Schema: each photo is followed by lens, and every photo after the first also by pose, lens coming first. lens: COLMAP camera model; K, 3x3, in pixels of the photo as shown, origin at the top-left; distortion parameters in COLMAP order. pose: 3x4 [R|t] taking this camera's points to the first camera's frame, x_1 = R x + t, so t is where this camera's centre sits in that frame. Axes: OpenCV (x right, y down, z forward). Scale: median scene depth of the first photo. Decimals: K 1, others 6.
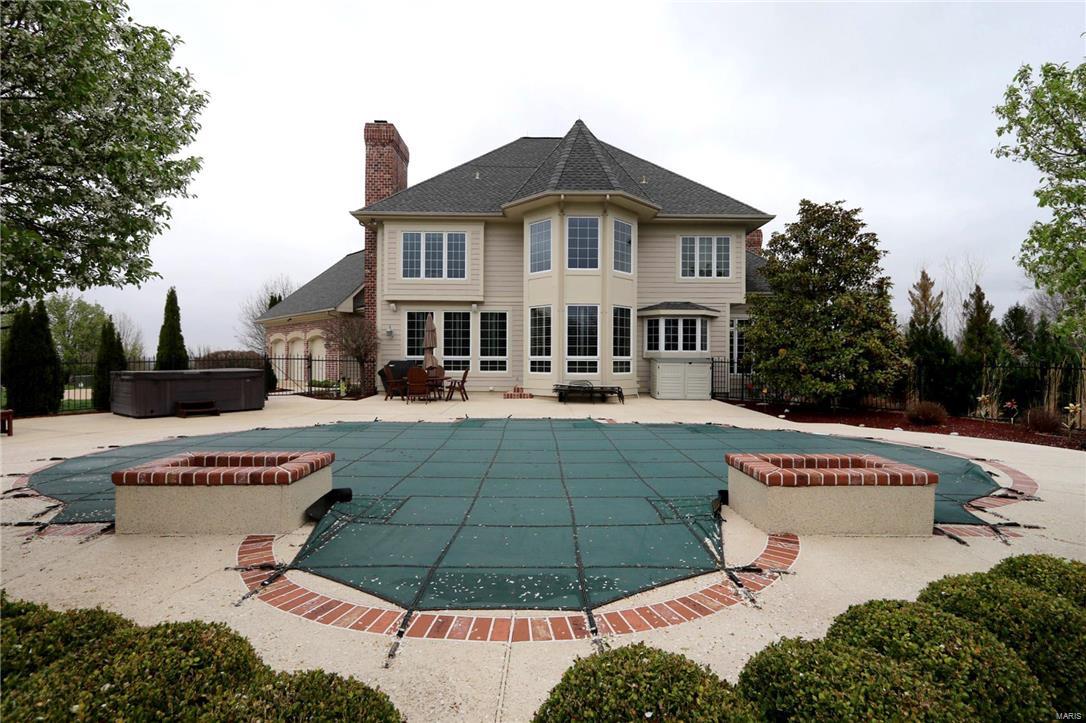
lens RADIAL K [[501.2, 0, 549.5], [0, 501.2, 361.7], [0, 0, 1]] dist [0.004904, 0.000534]
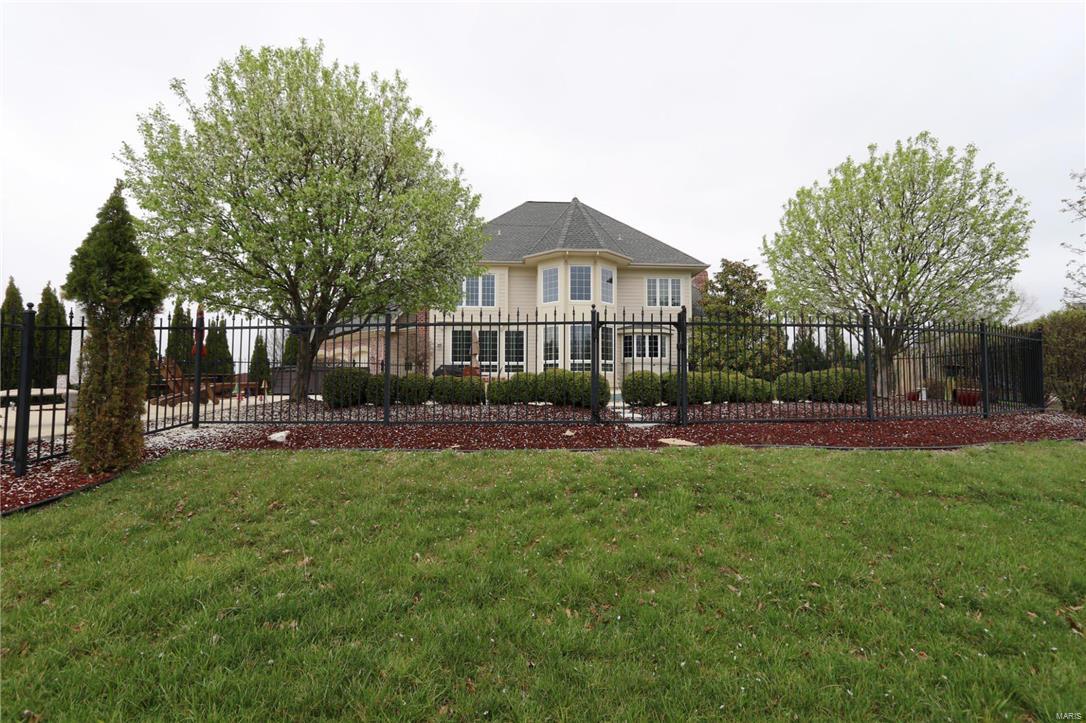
lens RADIAL K [[501.2, 0, 538.2], [0, 501.2, 361.4], [0, 0, 1]] dist [0.004904, 0.000534]
pose [[0.999187, 0.001248, 0.040301, -0.107549], [0.000950, 0.998515, -0.054466, 0.067010], [-0.040309, 0.054460, 0.997702, -0.414502]]
